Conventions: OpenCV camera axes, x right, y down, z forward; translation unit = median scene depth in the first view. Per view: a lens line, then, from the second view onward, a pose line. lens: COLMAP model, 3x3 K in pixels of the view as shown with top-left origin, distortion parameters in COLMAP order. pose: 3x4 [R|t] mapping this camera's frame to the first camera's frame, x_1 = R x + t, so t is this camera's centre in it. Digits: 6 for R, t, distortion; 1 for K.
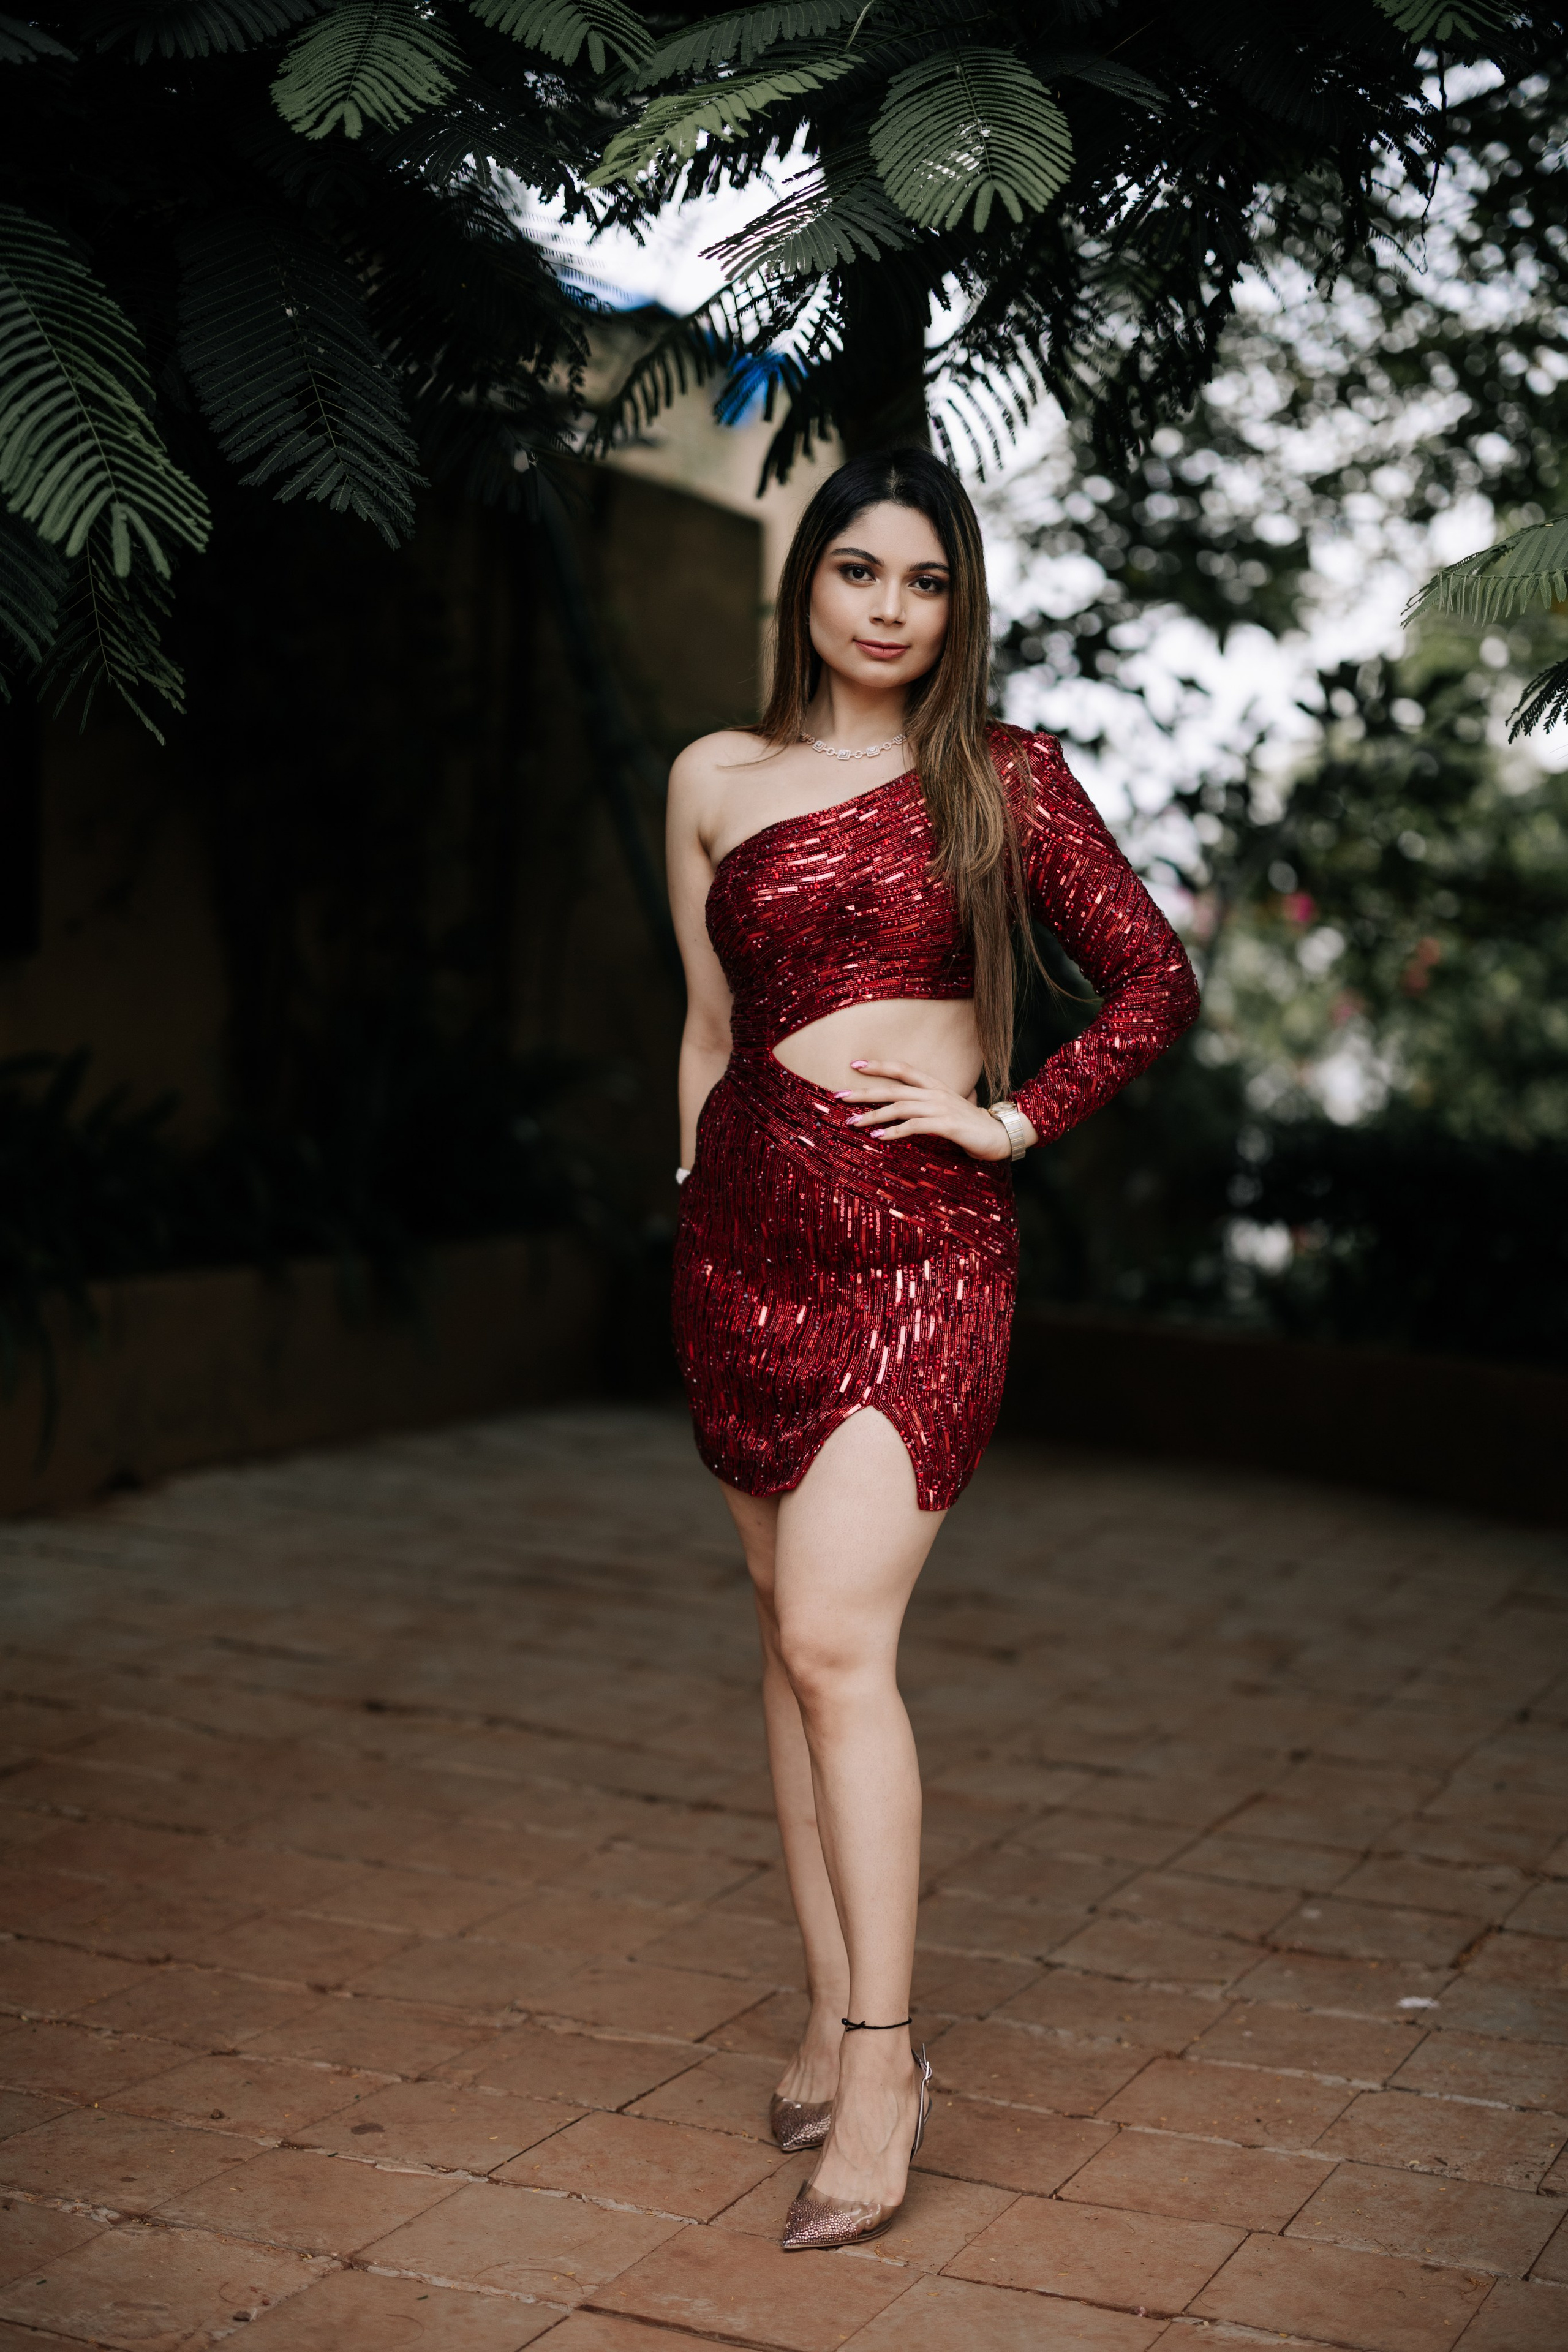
lens RADIAL K [[3438.0, 0, 785.7], [0, 3438.0, 1171.4], [0, 0, 1]] dist [0.026582, 0.000000]
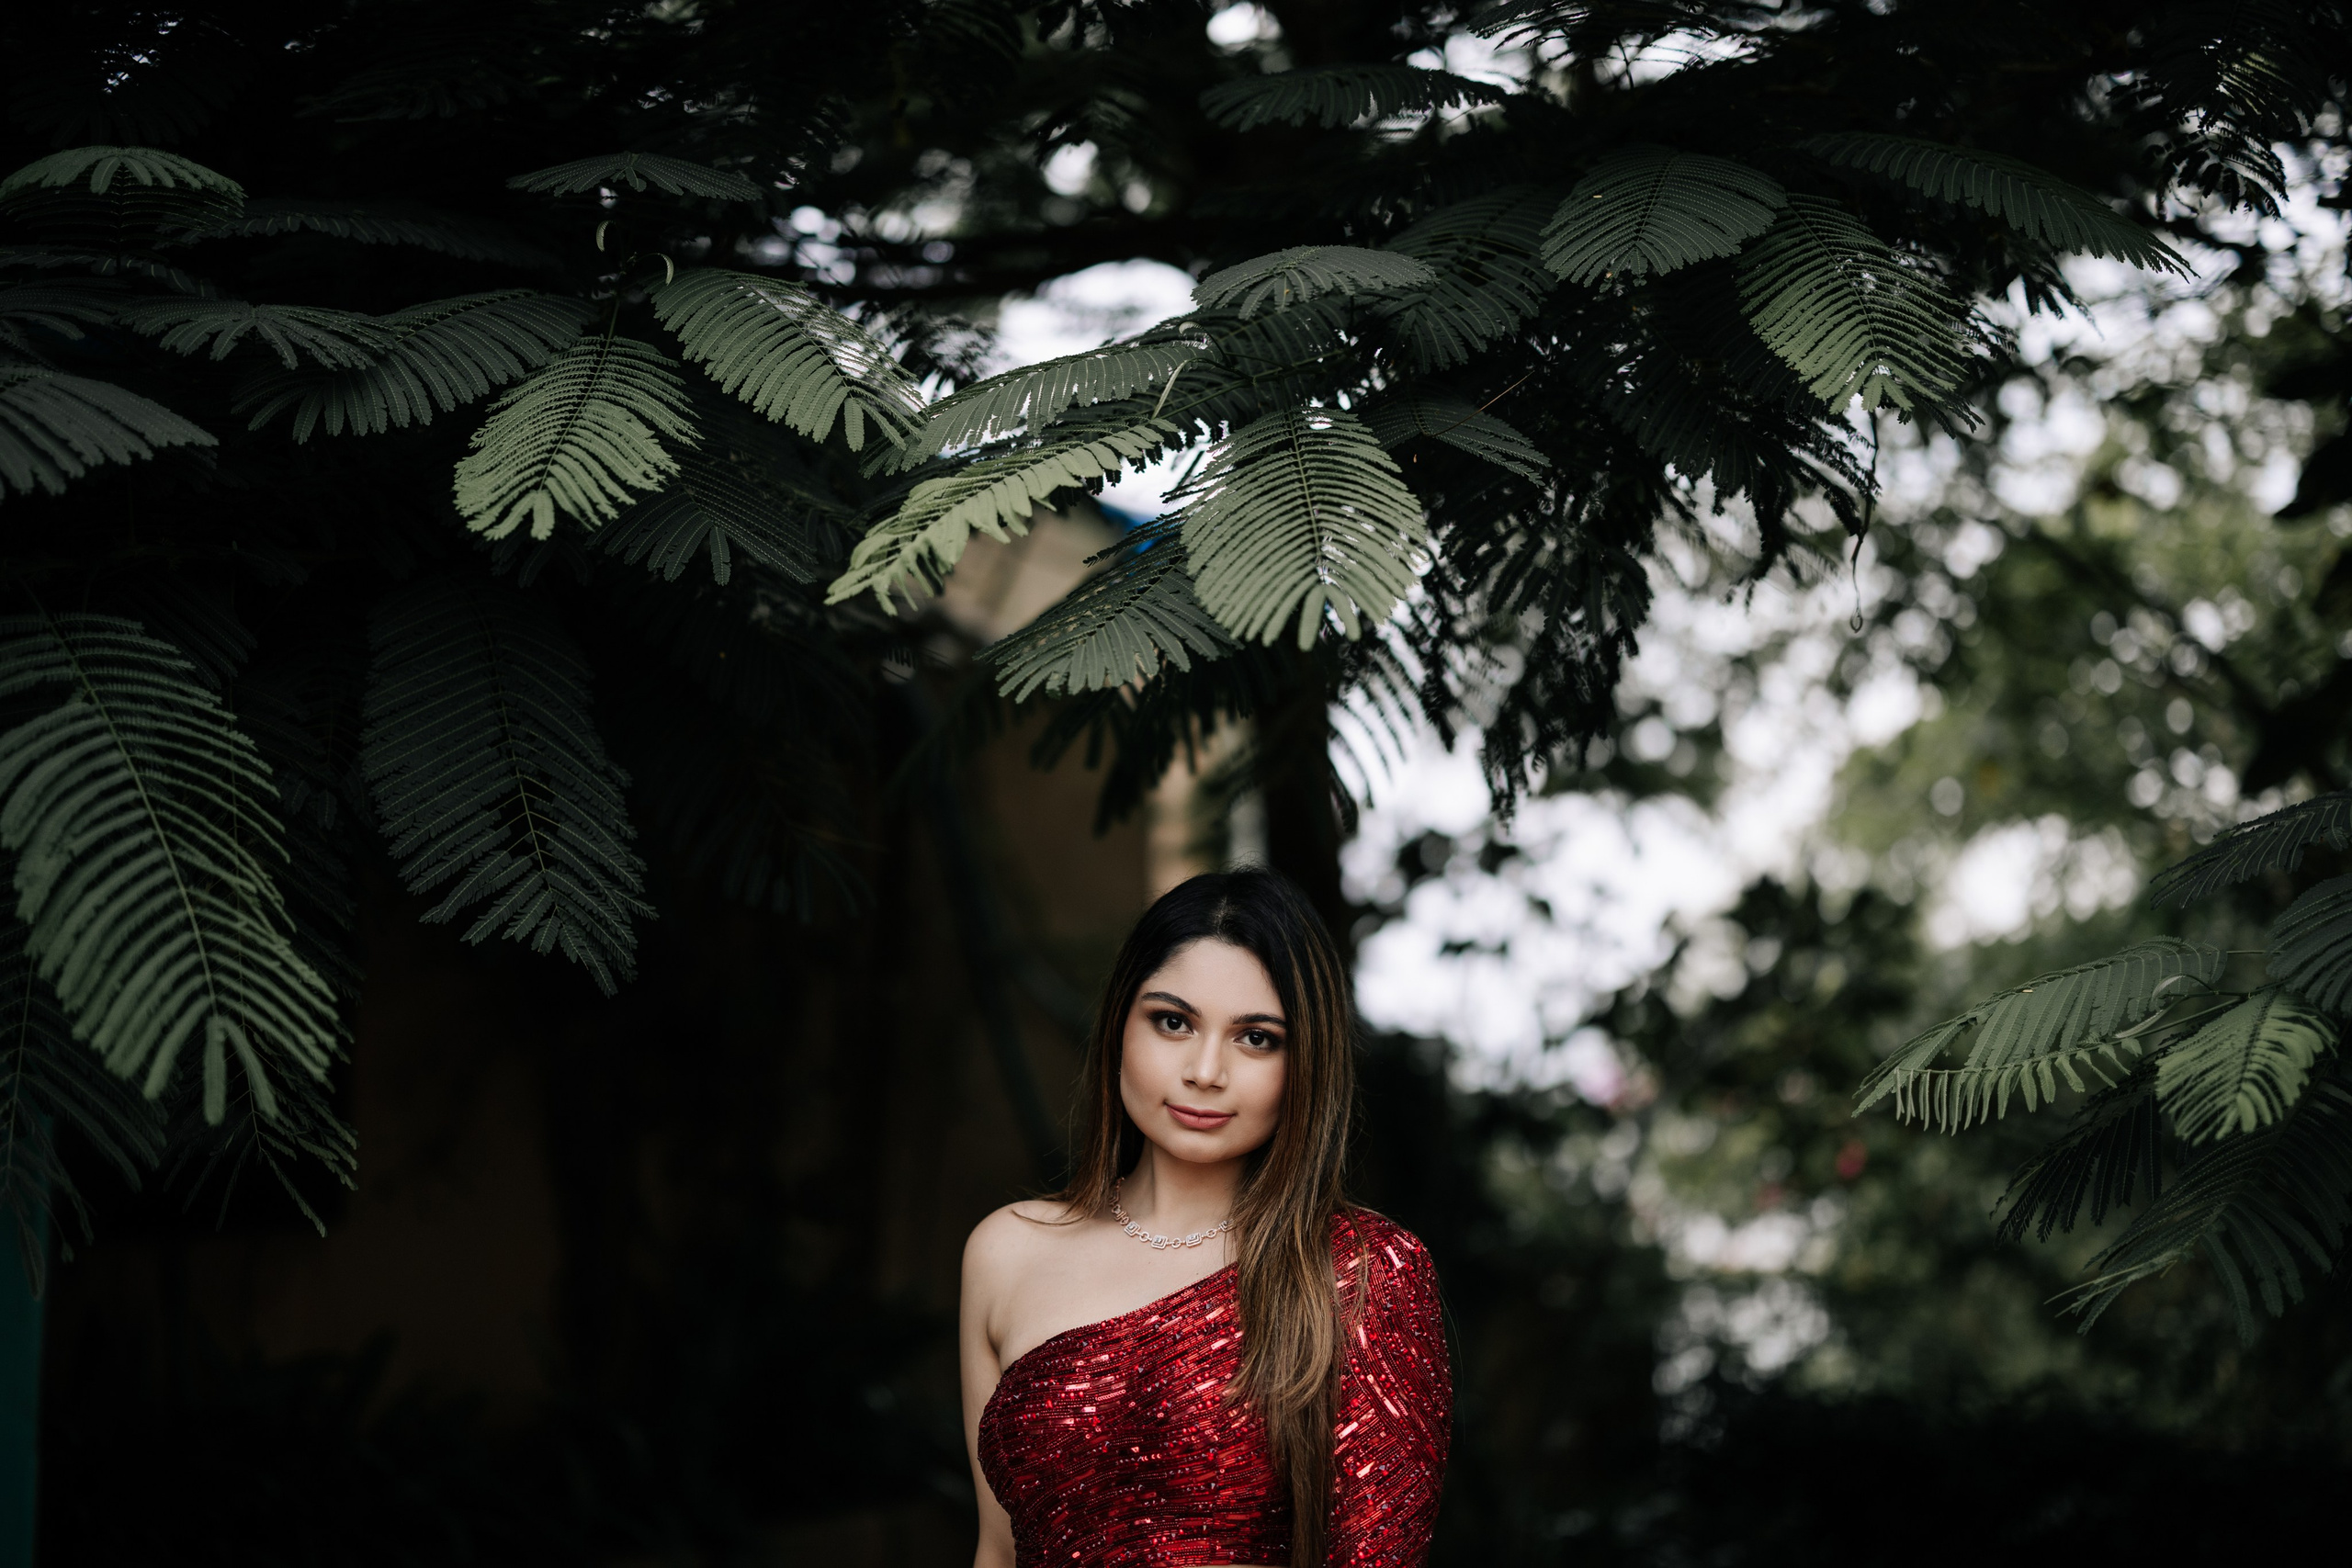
lens RADIAL K [[3437.6, 0, 1176.9], [0, 3437.6, 774.6], [0, 0, 1]] dist [0.026582, 0.000000]
pose [[0.999951, -0.002898, -0.009453, 0.028996], [0.001532, 0.989951, -0.141400, -0.117496], [0.009768, 0.141379, 0.989907, 0.184042]]
